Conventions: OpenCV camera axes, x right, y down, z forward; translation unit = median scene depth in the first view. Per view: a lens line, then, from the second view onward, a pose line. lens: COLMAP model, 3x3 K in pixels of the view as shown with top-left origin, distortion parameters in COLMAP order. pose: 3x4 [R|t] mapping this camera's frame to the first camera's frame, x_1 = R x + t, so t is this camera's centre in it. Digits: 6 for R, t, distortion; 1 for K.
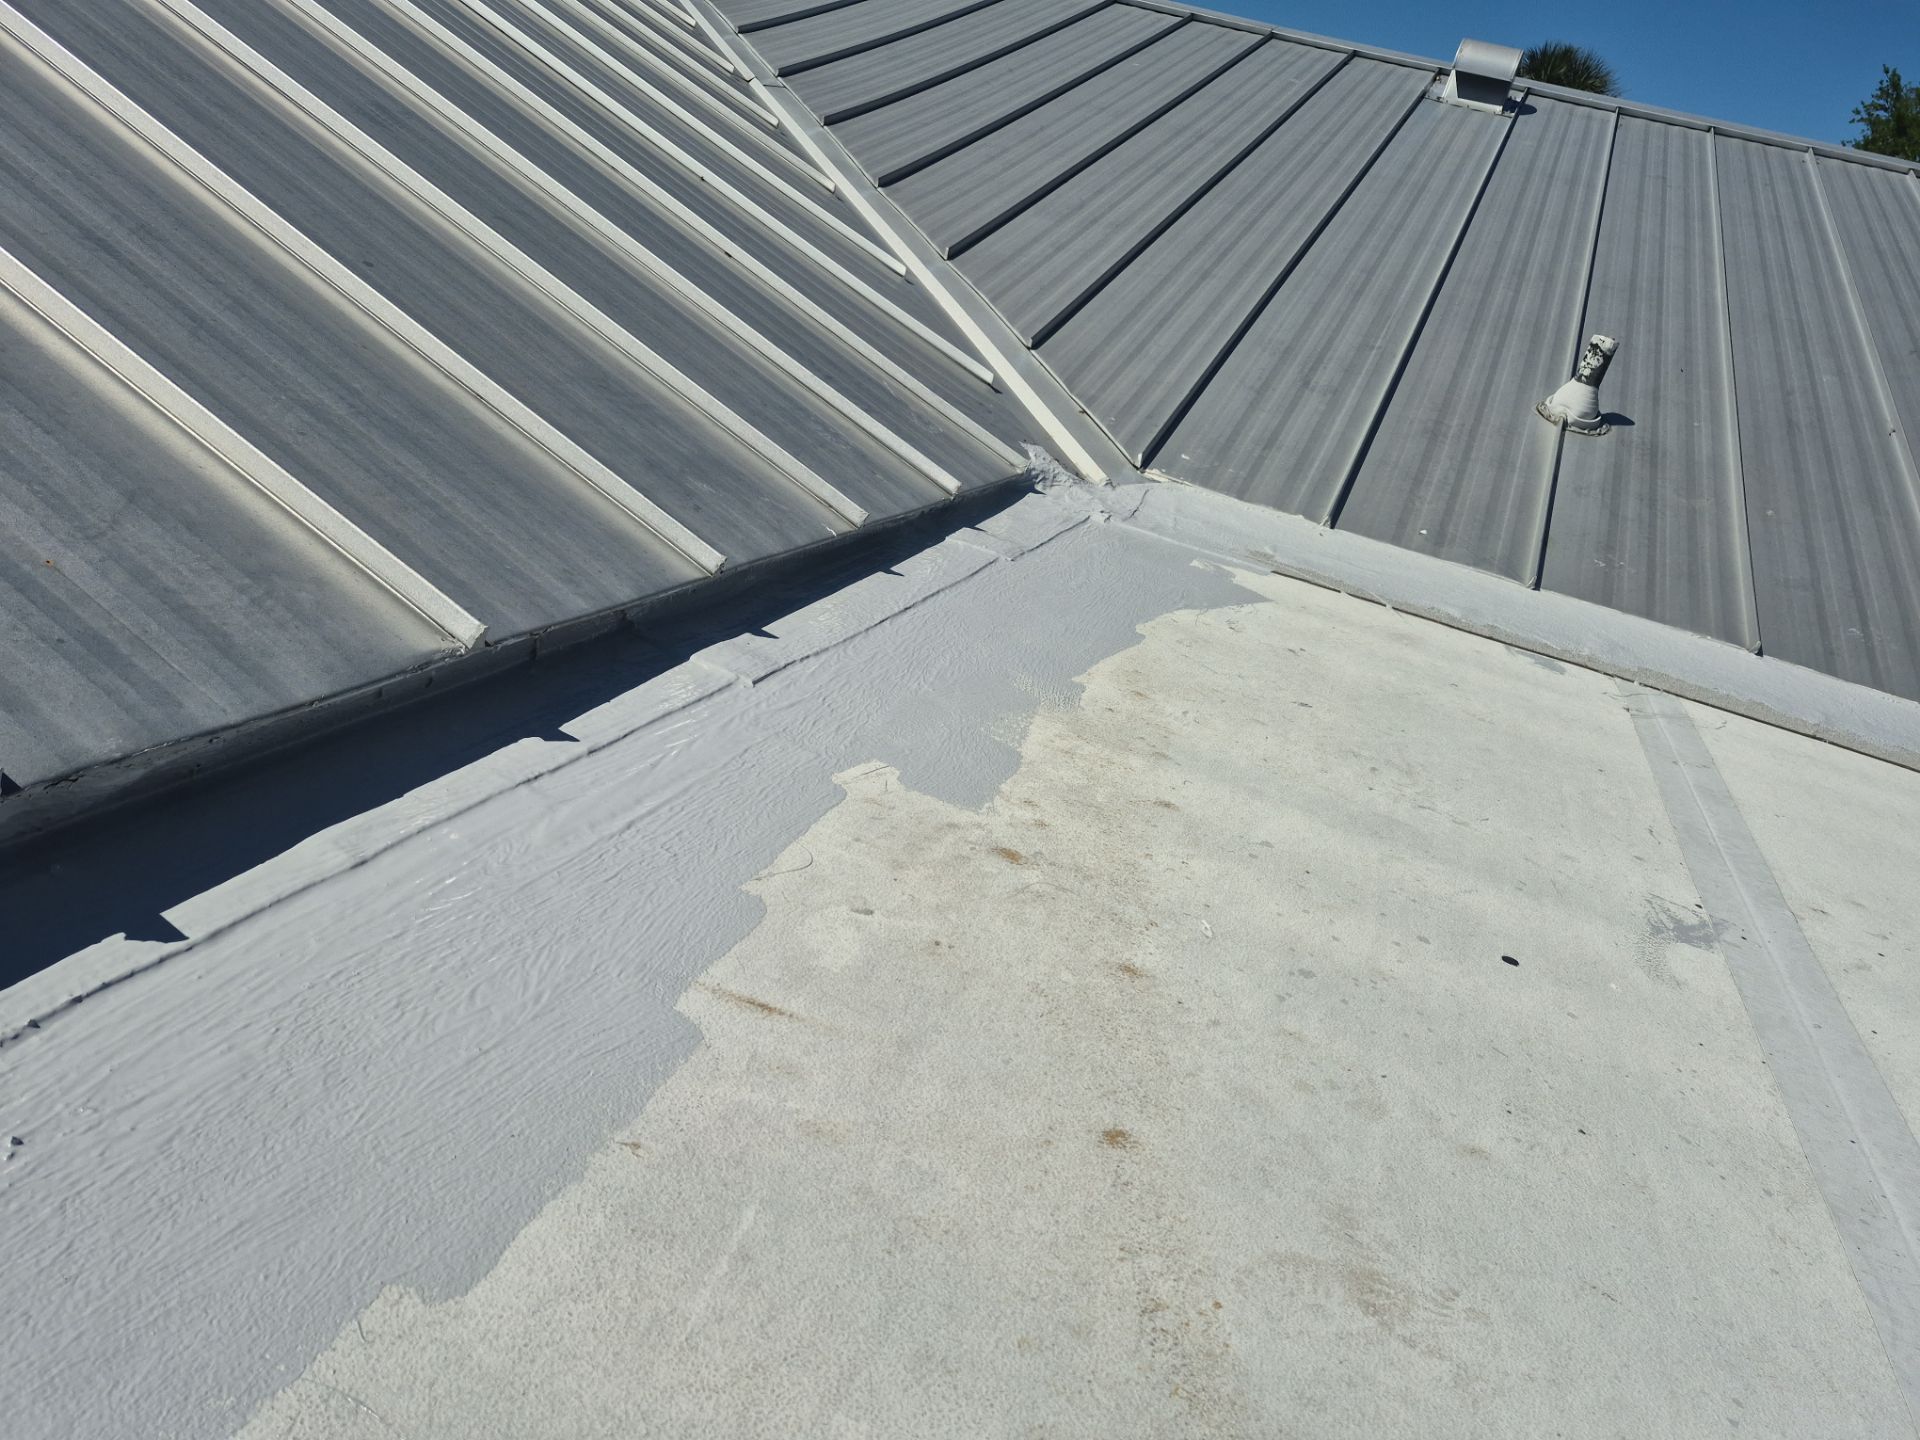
lens RADIAL K [[1417.7, 0, 960.0], [0, 1417.7, 720.0], [0, 0, 1]] dist [0.093193, -0.178253]
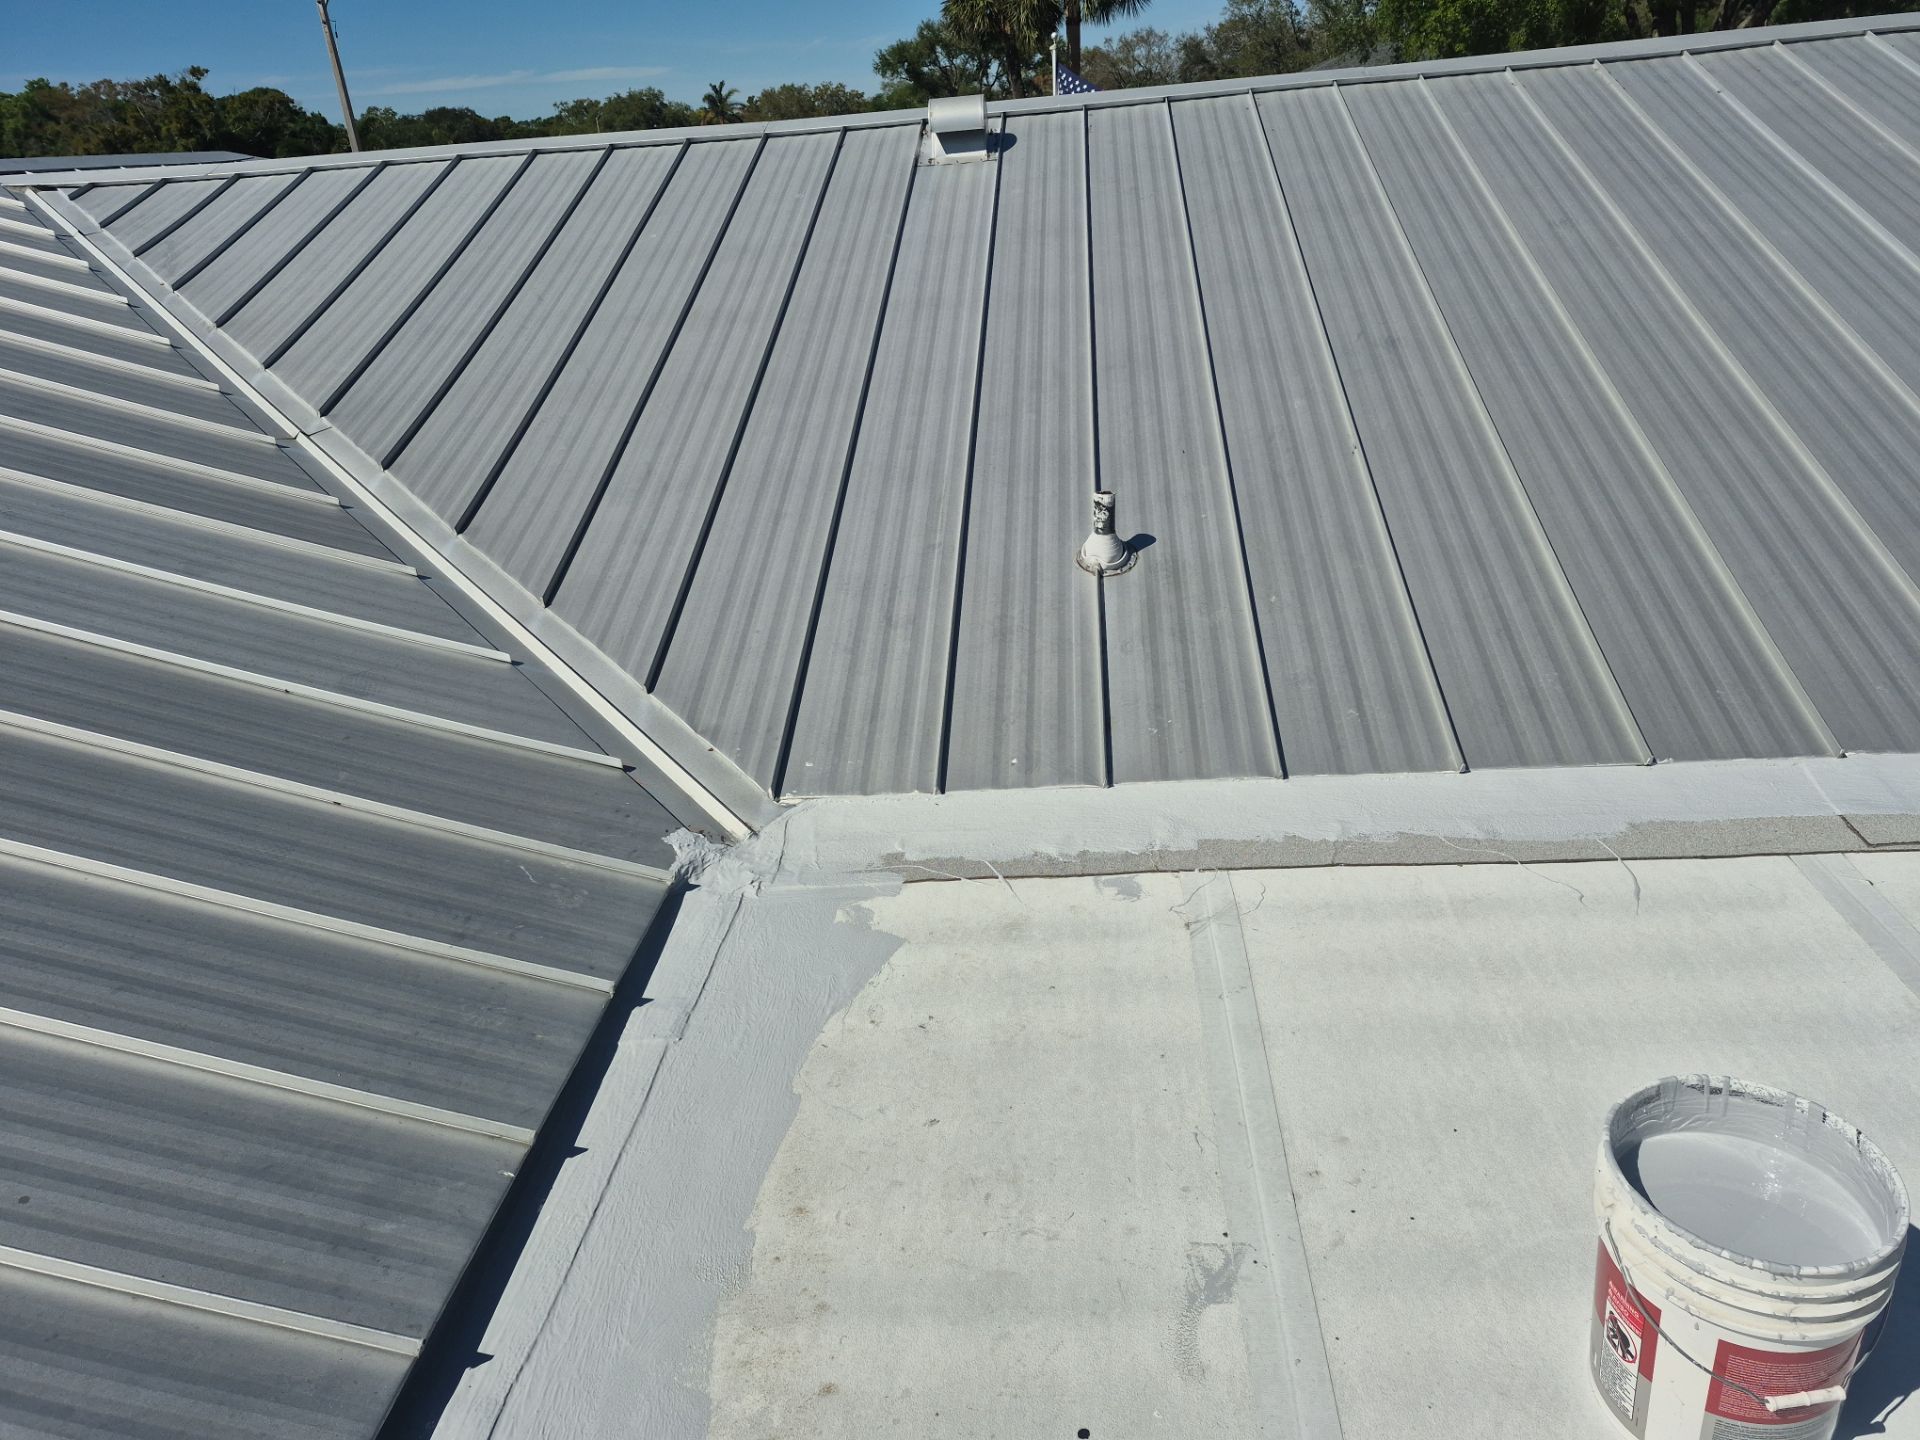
lens RADIAL K [[1364.2, 0, 1019.8], [0, 1364.2, 725.1], [0, 0, 1]] dist [0.070729, -0.000224]
pose [[0.904574, -0.398337, 0.151898, 0.366551], [0.390374, 0.917141, 0.080371, -0.551777], [-0.171327, -0.013405, 0.985123, -0.284804]]
